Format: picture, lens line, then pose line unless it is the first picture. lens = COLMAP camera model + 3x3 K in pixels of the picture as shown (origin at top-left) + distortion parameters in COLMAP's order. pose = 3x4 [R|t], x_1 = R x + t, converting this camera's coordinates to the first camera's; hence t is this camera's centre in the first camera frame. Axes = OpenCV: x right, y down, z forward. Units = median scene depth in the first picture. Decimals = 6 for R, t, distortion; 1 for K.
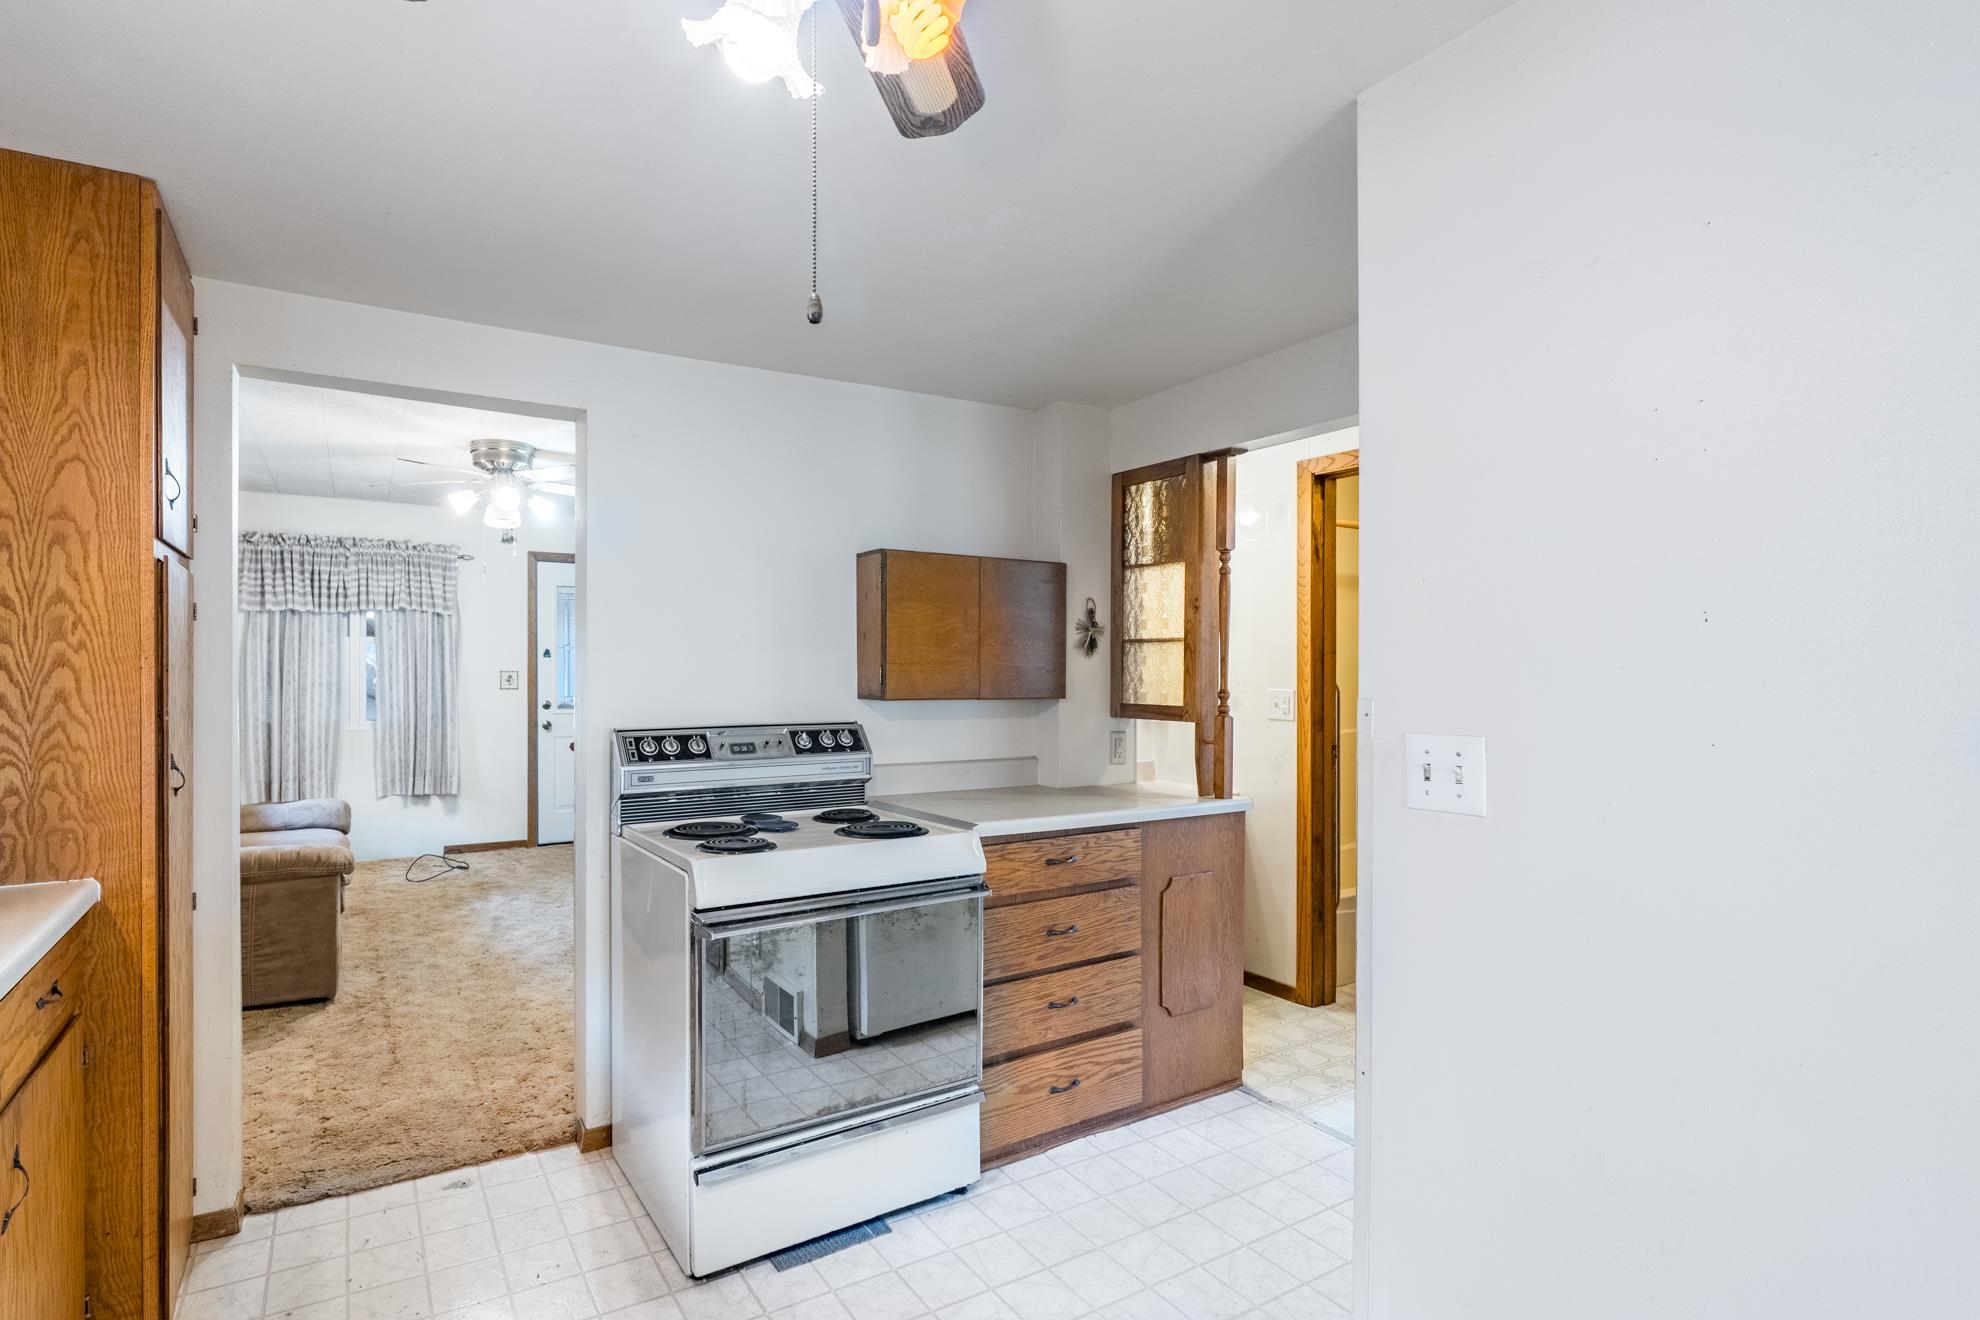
lens RADIAL K [[954.0, 0, 870.0], [0, 954.0, 674.0], [0, 0, 1]] dist [-0.014185, 0.000219]
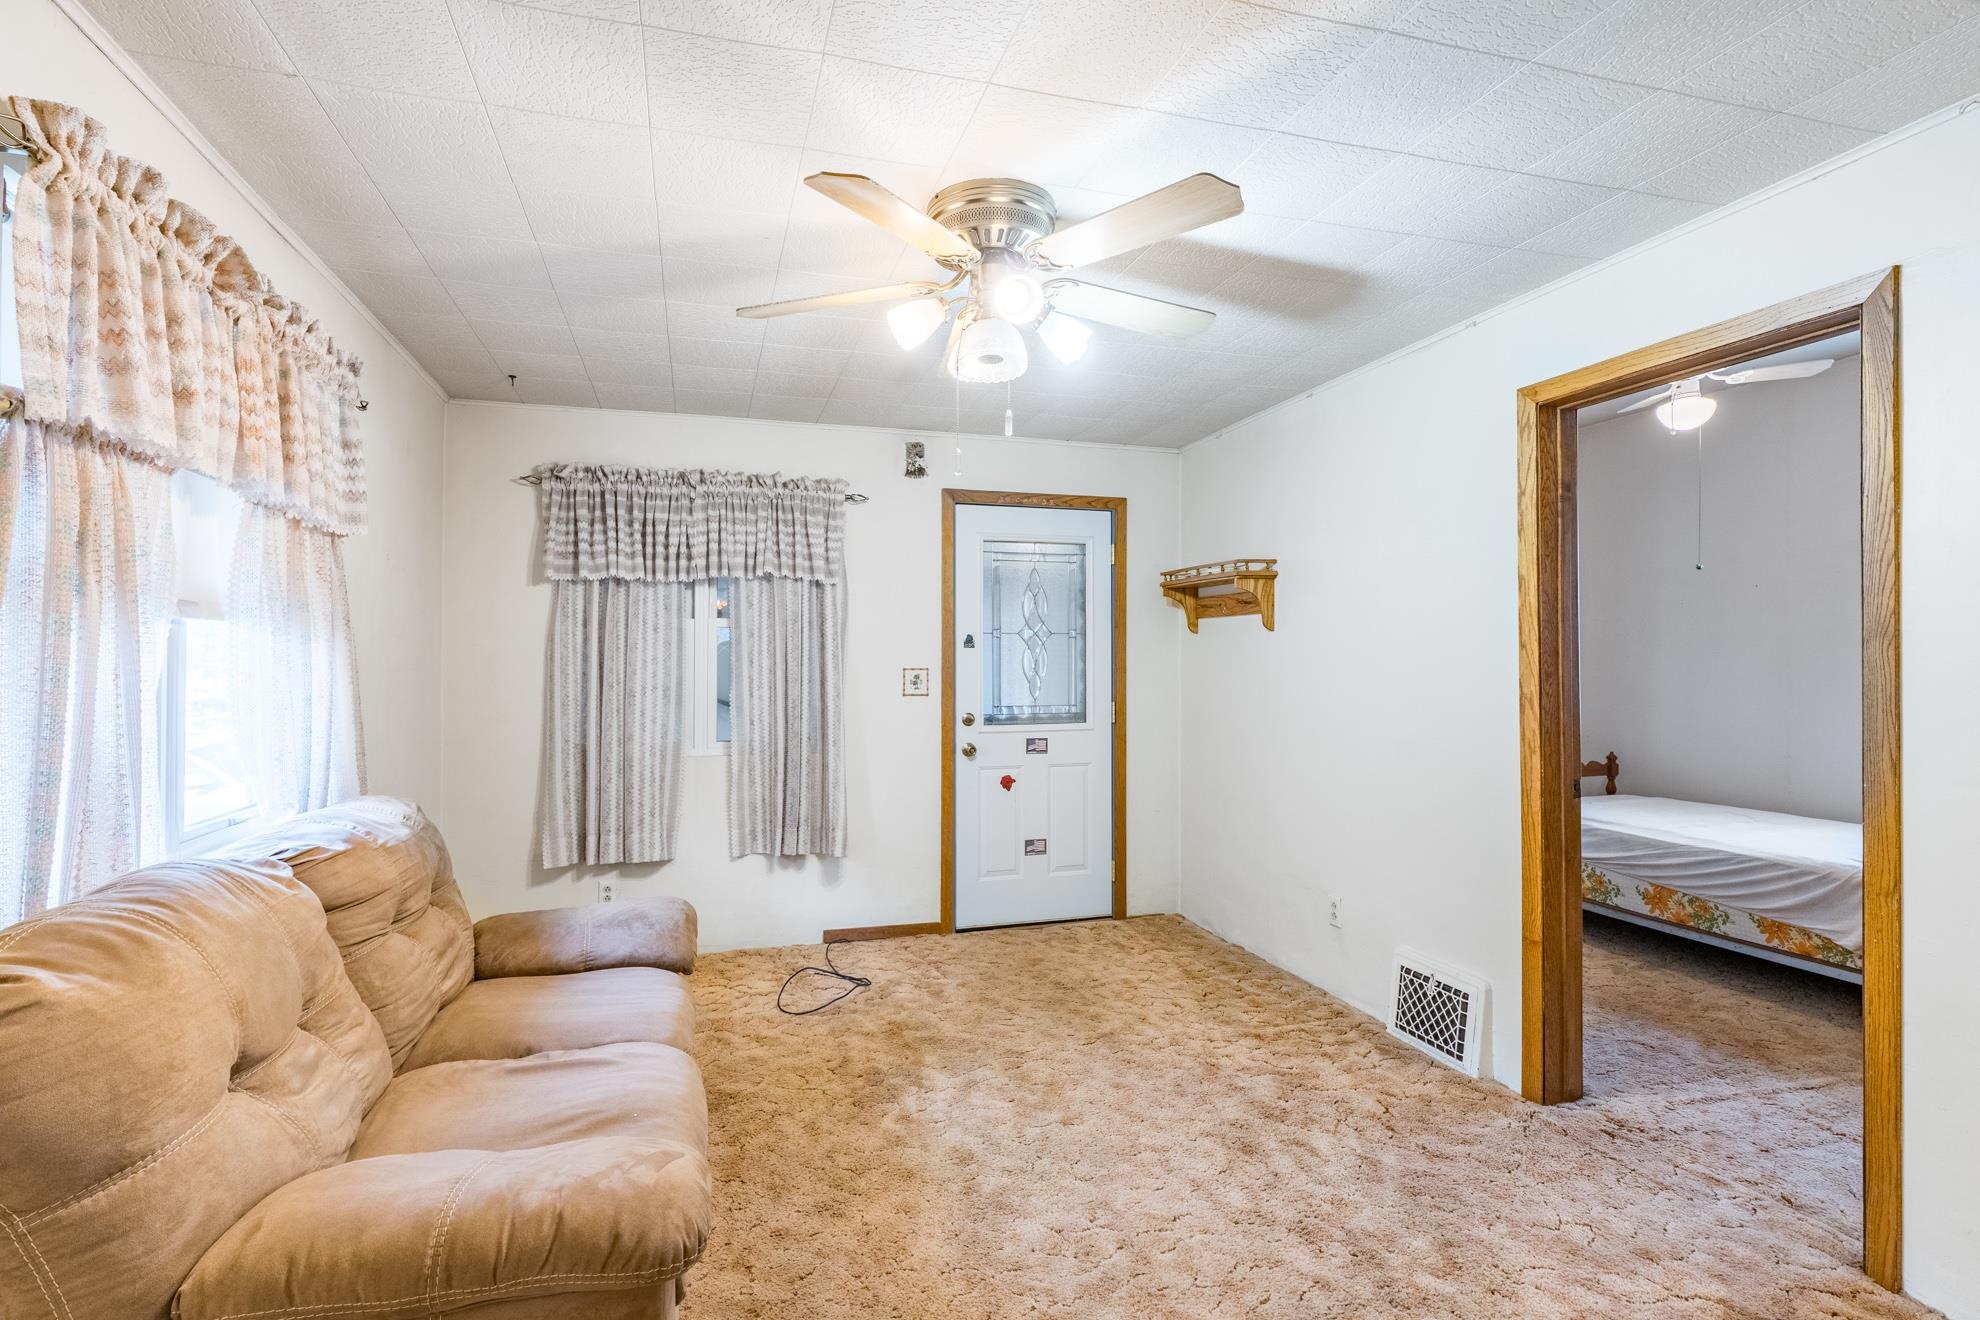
lens RADIAL K [[896.3, 0, 969.8], [0, 896.3, 650.3], [0, 0, 1]] dist [-0.007235, 0.001743]
pose [[0.980015, -0.005841, -0.198837, -0.232760], [0.001697, 0.999778, -0.021008, -0.002729], [0.198916, 0.020250, 0.979807, 0.420816]]
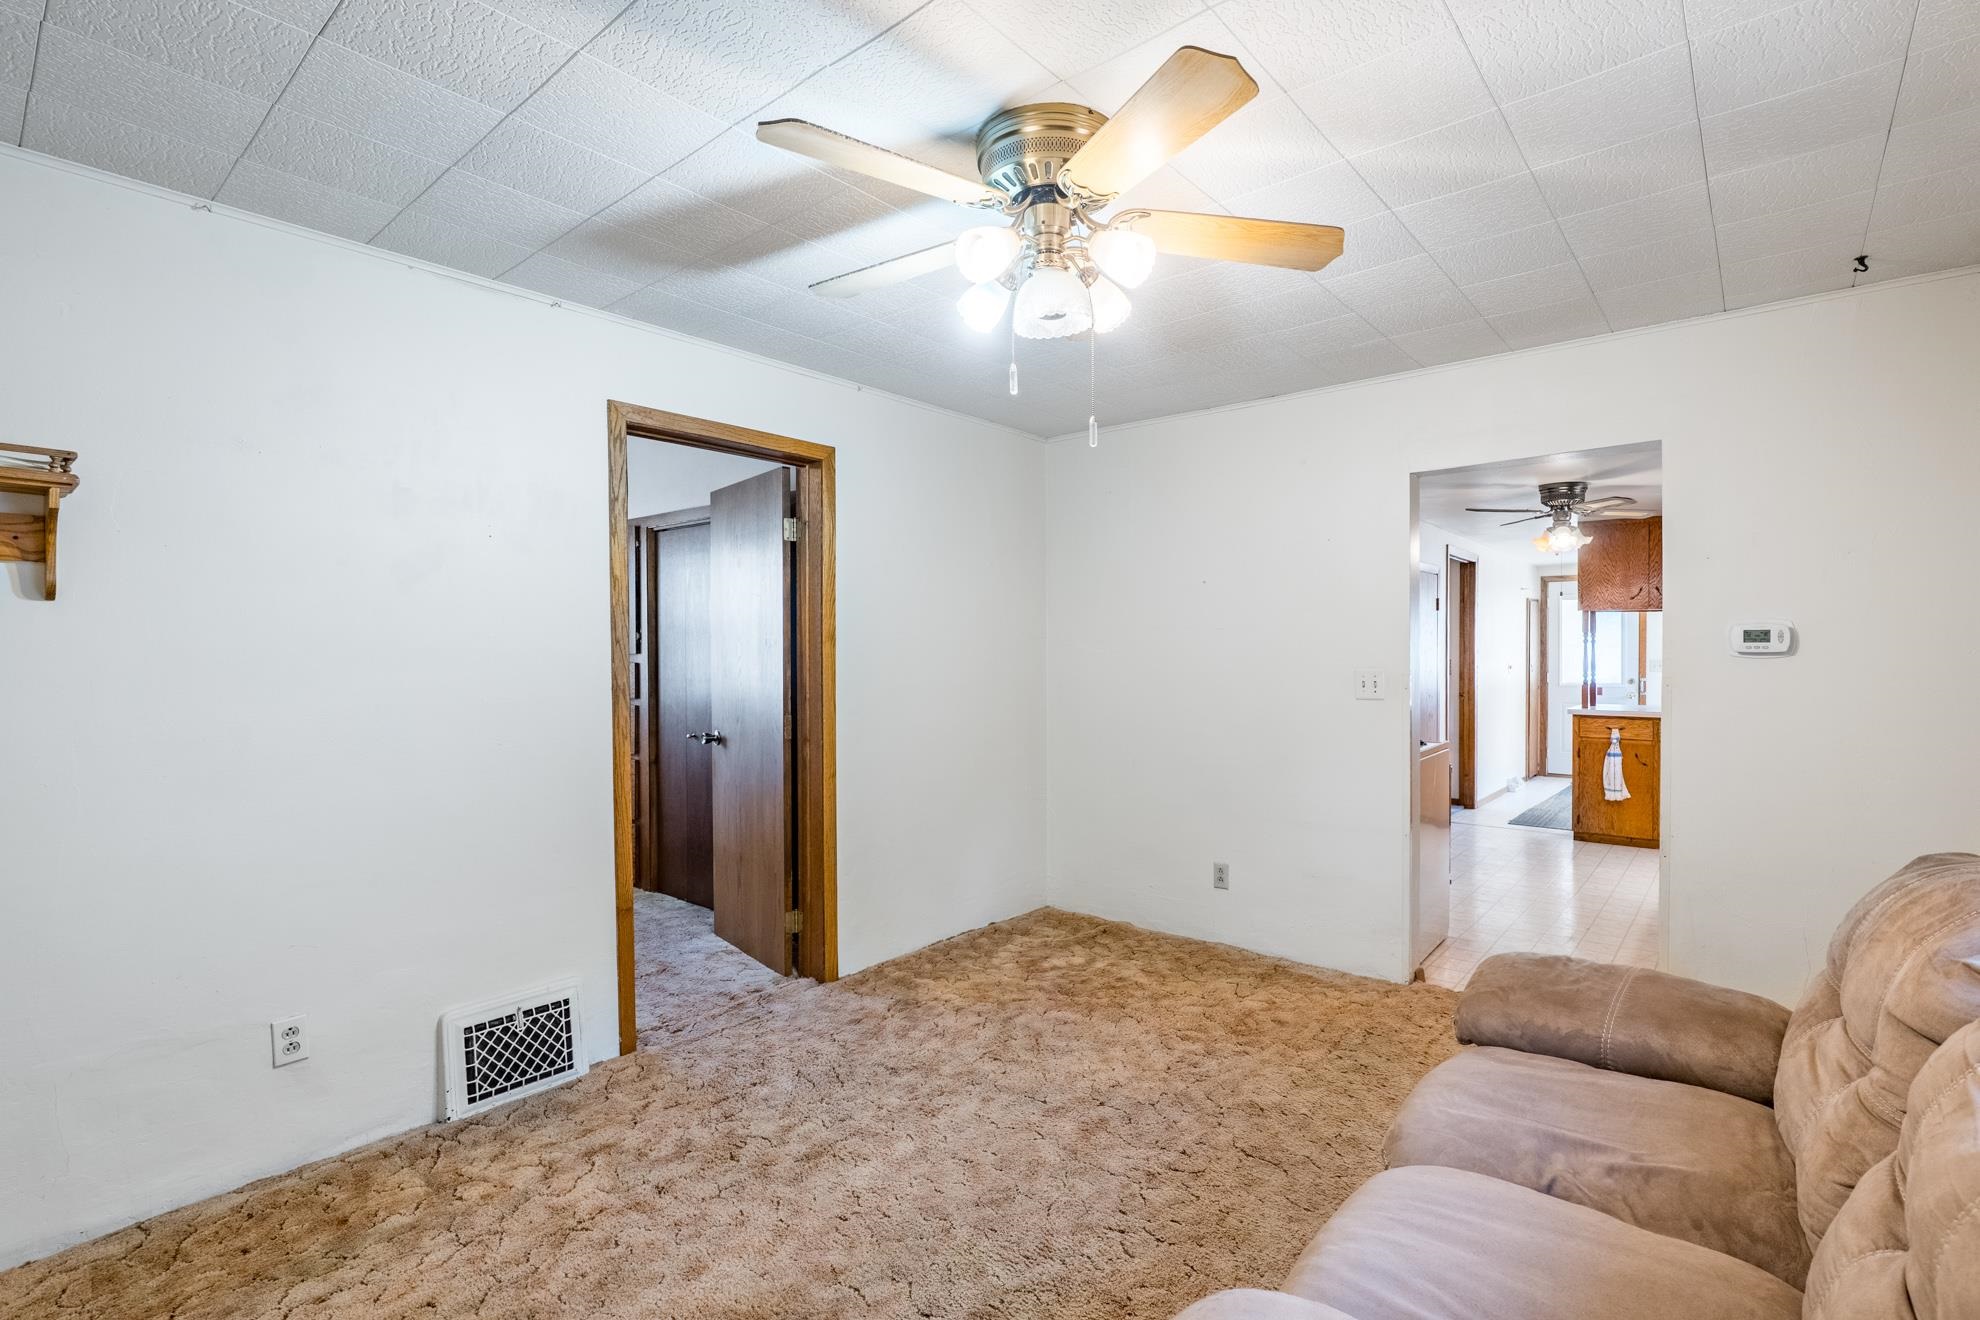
lens RADIAL K [[896.3, 0, 1029.8], [0, 896.3, 653.9], [0, 0, 1]] dist [-0.007235, 0.001743]
pose [[-0.374356, -0.005148, 0.927271, -0.510208], [0.004603, 0.999962, 0.007410, -0.008259], [-0.927274, 0.007042, -0.374318, 0.792890]]
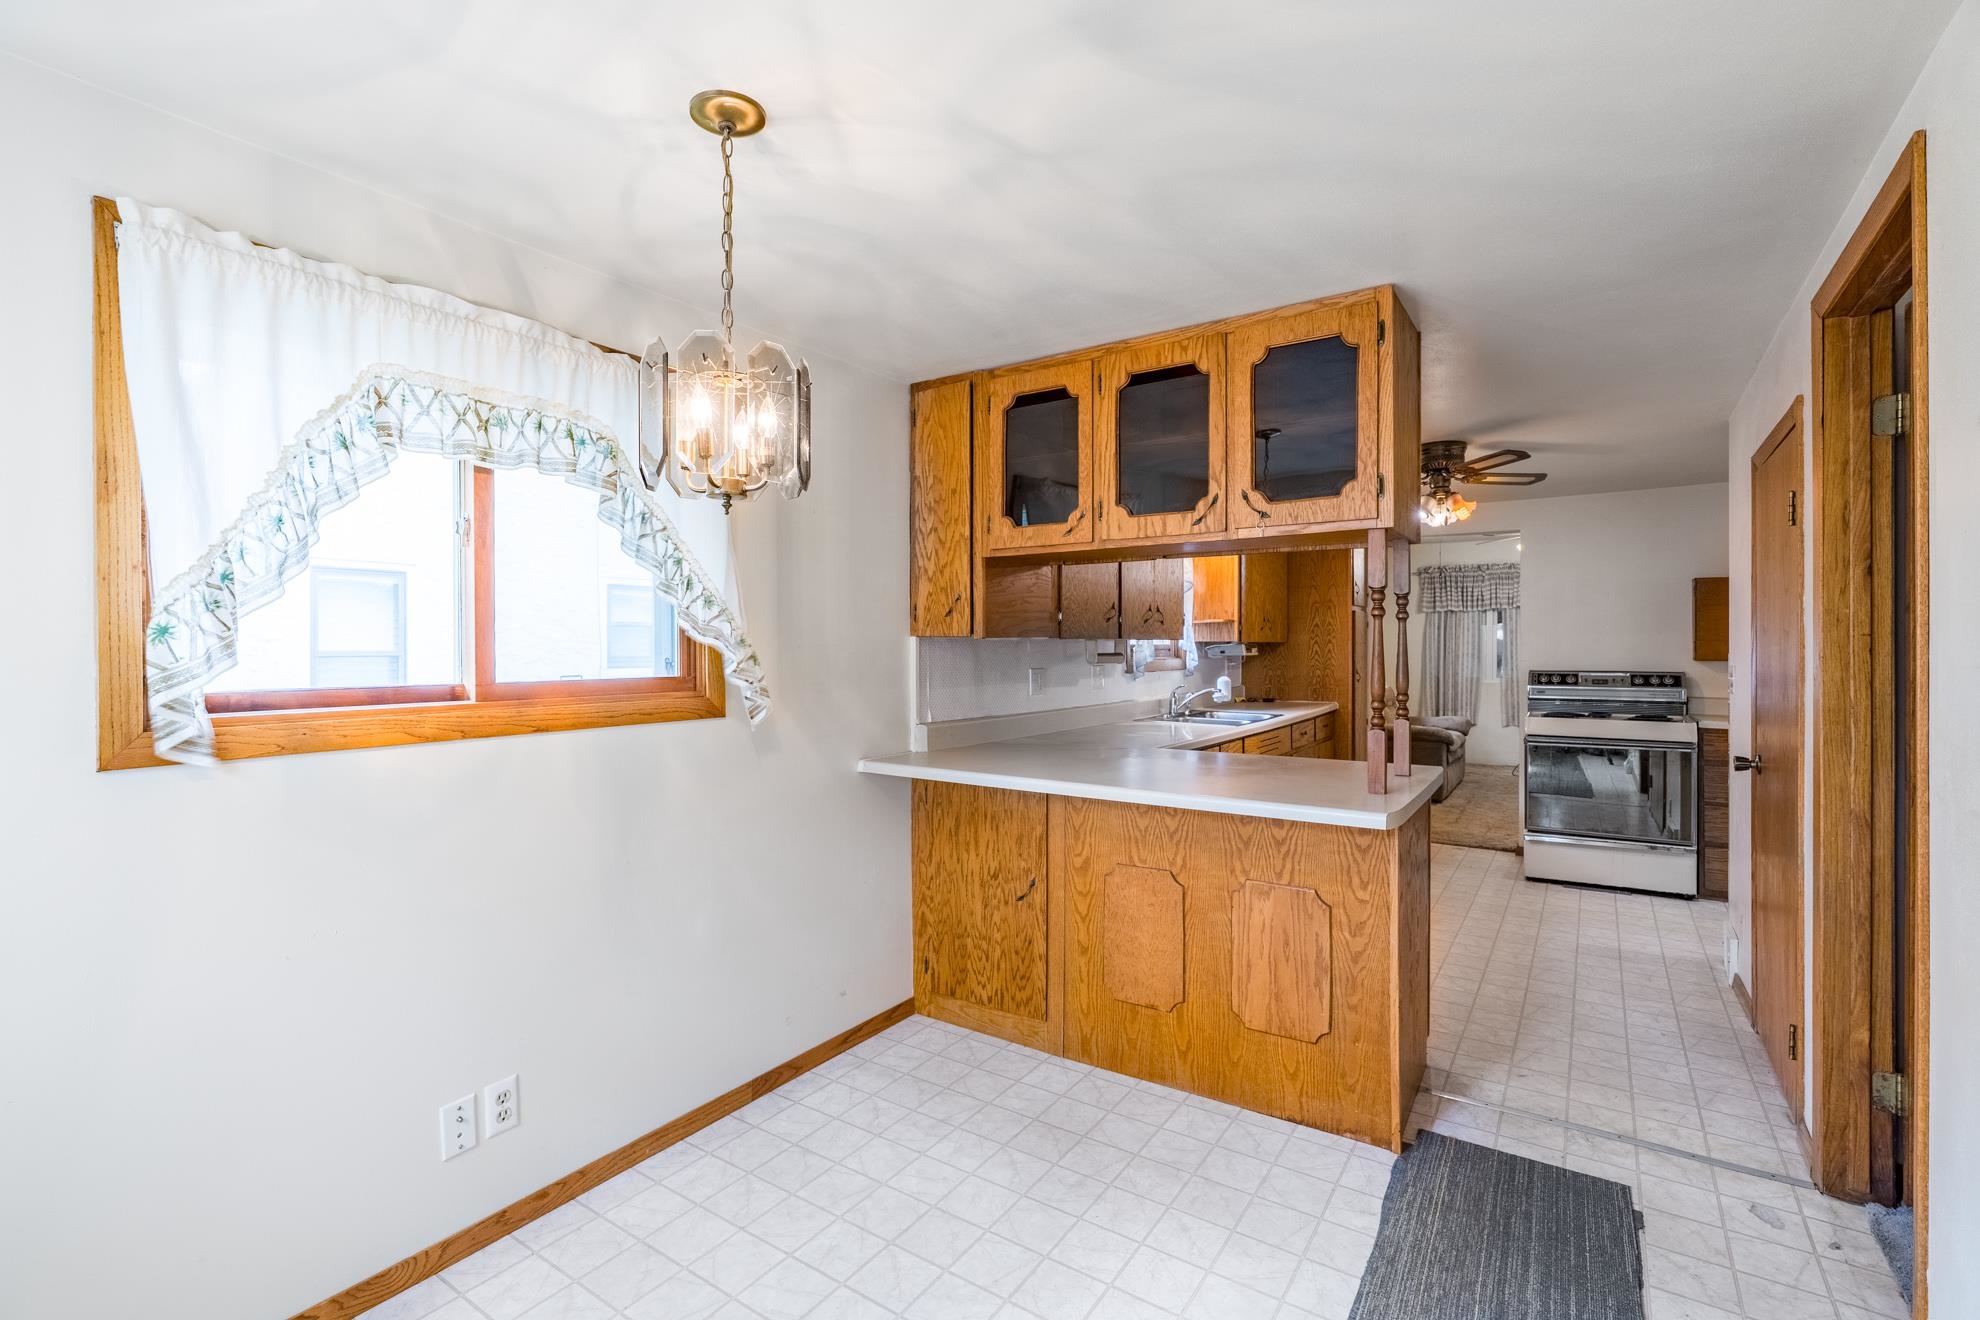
lens RADIAL K [[896.3, 0, 979.0], [0, 896.3, 644.5], [0, 0, 1]] dist [-0.007235, 0.001743]
pose [[0.453367, -0.003570, -0.891317, 0.428795], [-0.003213, 0.999979, -0.005640, 0.005269], [0.891318, 0.005421, 0.453346, -0.471983]]
